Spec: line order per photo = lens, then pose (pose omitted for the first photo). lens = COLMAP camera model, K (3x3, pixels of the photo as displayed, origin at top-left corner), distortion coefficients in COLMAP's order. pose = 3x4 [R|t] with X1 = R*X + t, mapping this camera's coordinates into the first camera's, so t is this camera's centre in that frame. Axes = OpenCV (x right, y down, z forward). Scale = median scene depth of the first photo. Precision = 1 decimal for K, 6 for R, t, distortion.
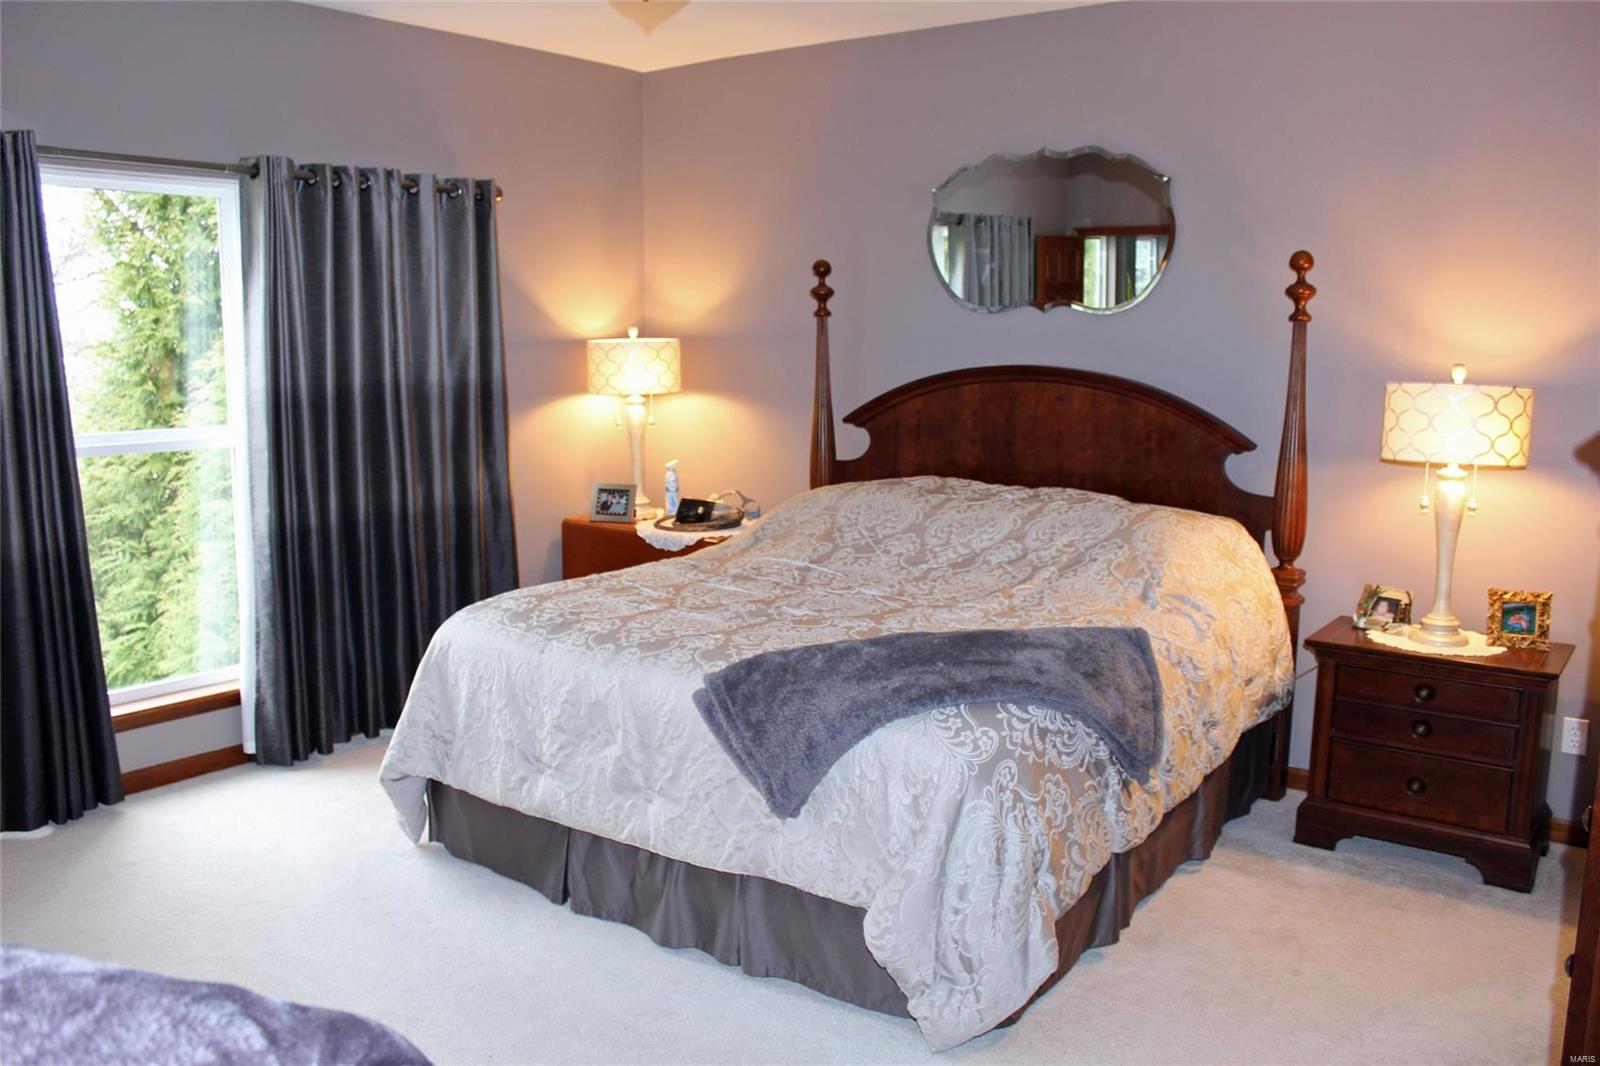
lens RADIAL K [[1352.3, 0, 803.8], [0, 1352.3, 558.6], [0, 0, 1]] dist [-0.172477, 0.156724]
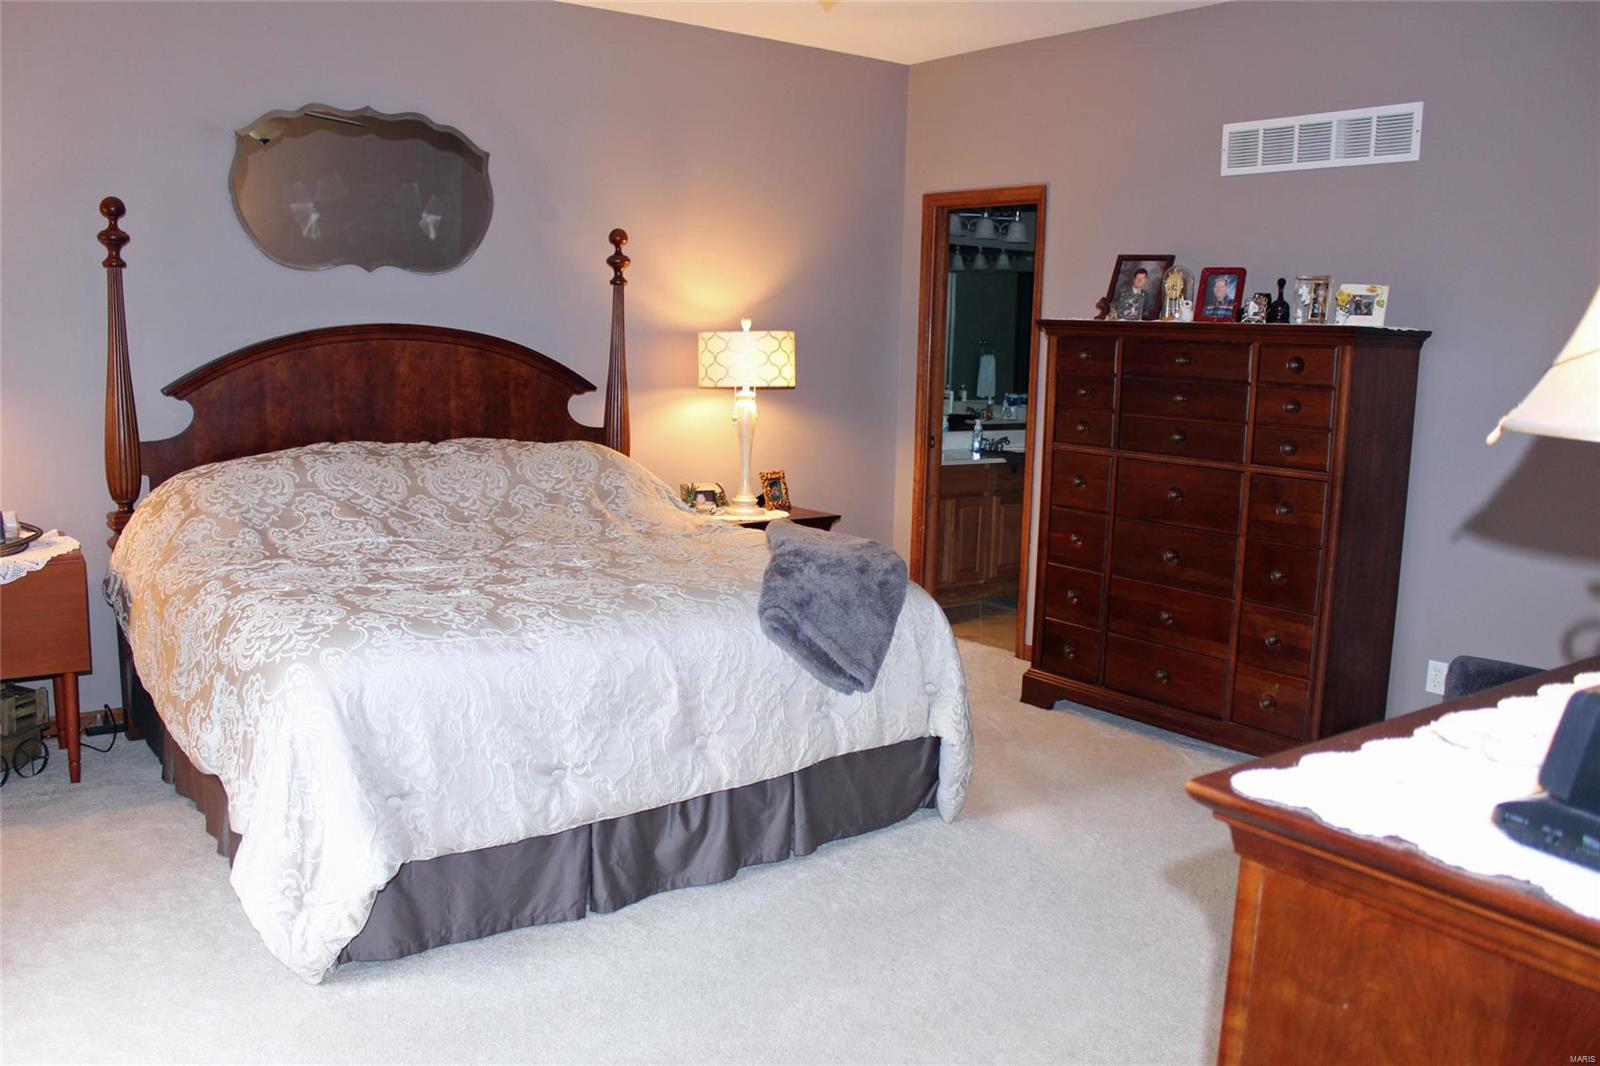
lens RADIAL K [[1352.3, 0, 803.8], [0, 1352.3, 558.6], [0, 0, 1]] dist [-0.172477, 0.156724]
pose [[0.253792, -0.160605, 0.953832, -0.842514], [0.137800, 0.982064, 0.128694, -0.064007], [-0.957393, 0.098776, 0.271371, 0.514561]]
